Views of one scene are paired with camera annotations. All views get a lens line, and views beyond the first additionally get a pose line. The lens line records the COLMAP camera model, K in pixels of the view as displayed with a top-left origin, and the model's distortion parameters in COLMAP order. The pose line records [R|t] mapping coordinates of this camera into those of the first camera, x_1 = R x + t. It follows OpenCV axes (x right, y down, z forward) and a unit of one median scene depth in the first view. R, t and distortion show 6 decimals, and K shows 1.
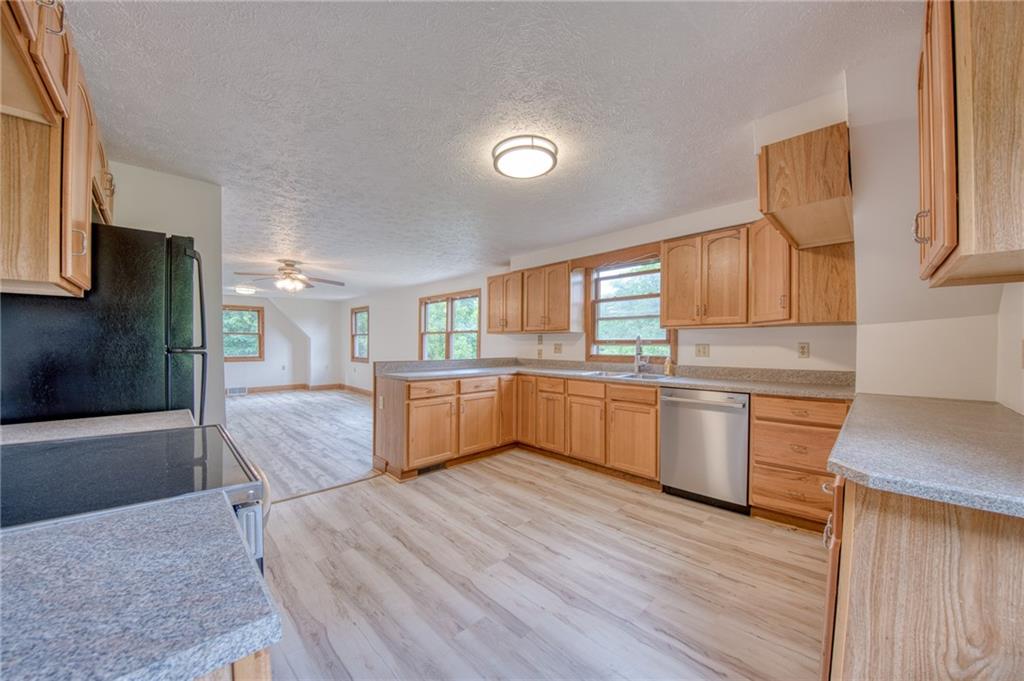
lens RADIAL K [[371.5, 0, 509.2], [0, 371.5, 348.0], [0, 0, 1]] dist [0.003968, -0.012290]
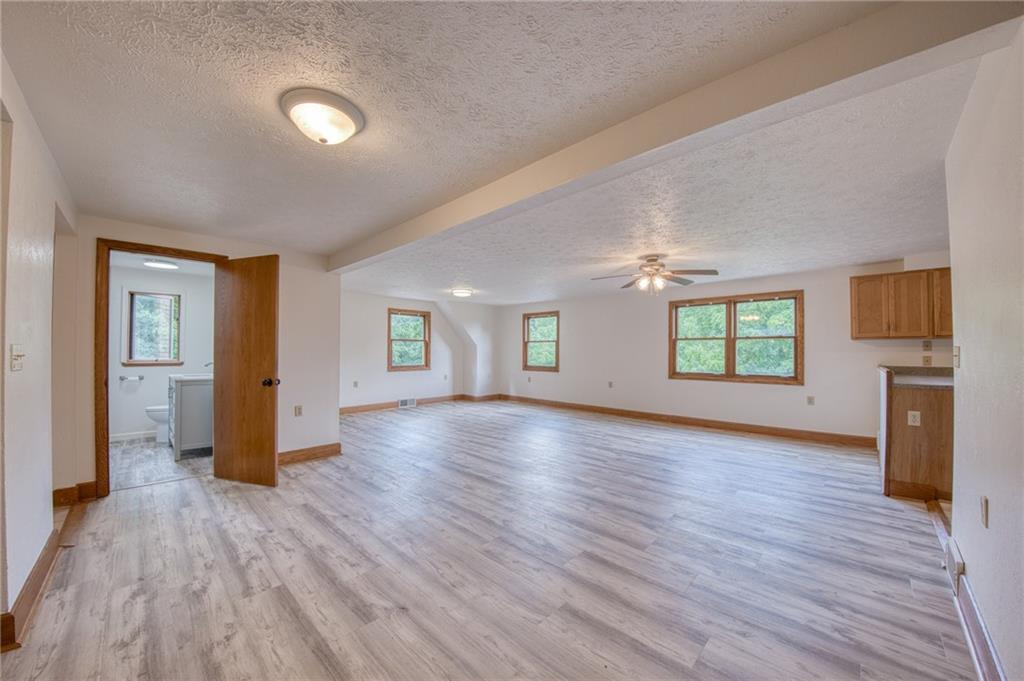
lens RADIAL K [[371.5, 0, 509.2], [0, 371.5, 348.0], [0, 0, 1]] dist [0.003968, -0.012290]
pose [[0.999383, -0.000409, 0.035133, -0.709961], [0.001189, 0.999753, -0.022180, 0.001679], [-0.035115, 0.022209, 0.999136, 0.104431]]
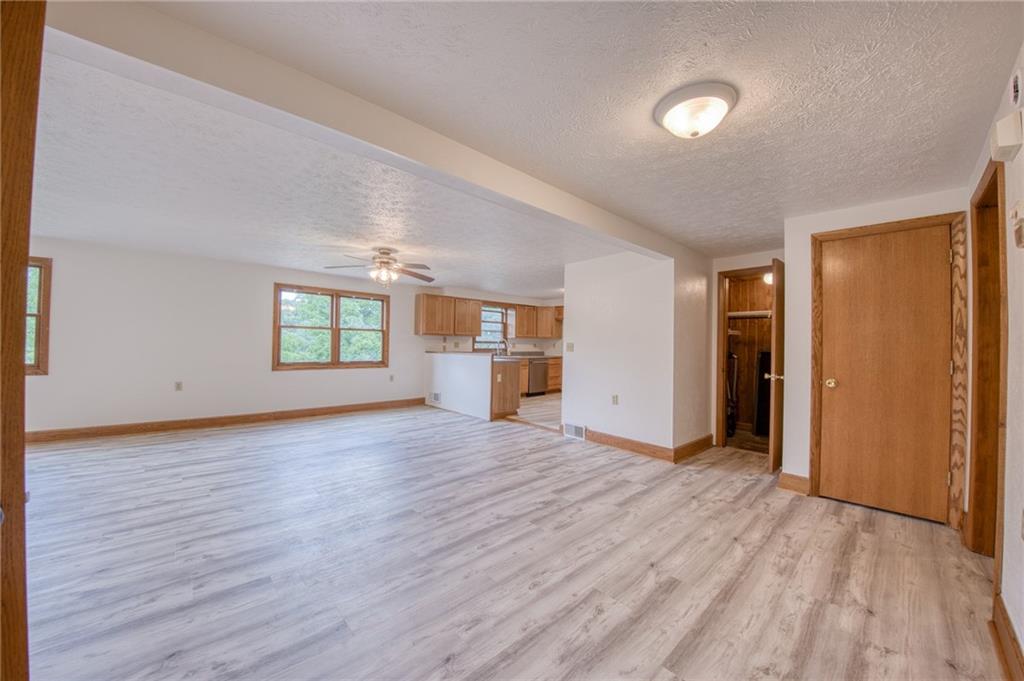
lens RADIAL K [[371.5, 0, 509.2], [0, 371.5, 348.0], [0, 0, 1]] dist [0.003968, -0.012290]
pose [[0.024203, -0.011093, 0.999646, -1.101088], [-0.006176, 0.999918, 0.011246, -0.004197], [-0.999688, -0.006446, 0.024132, 0.501265]]
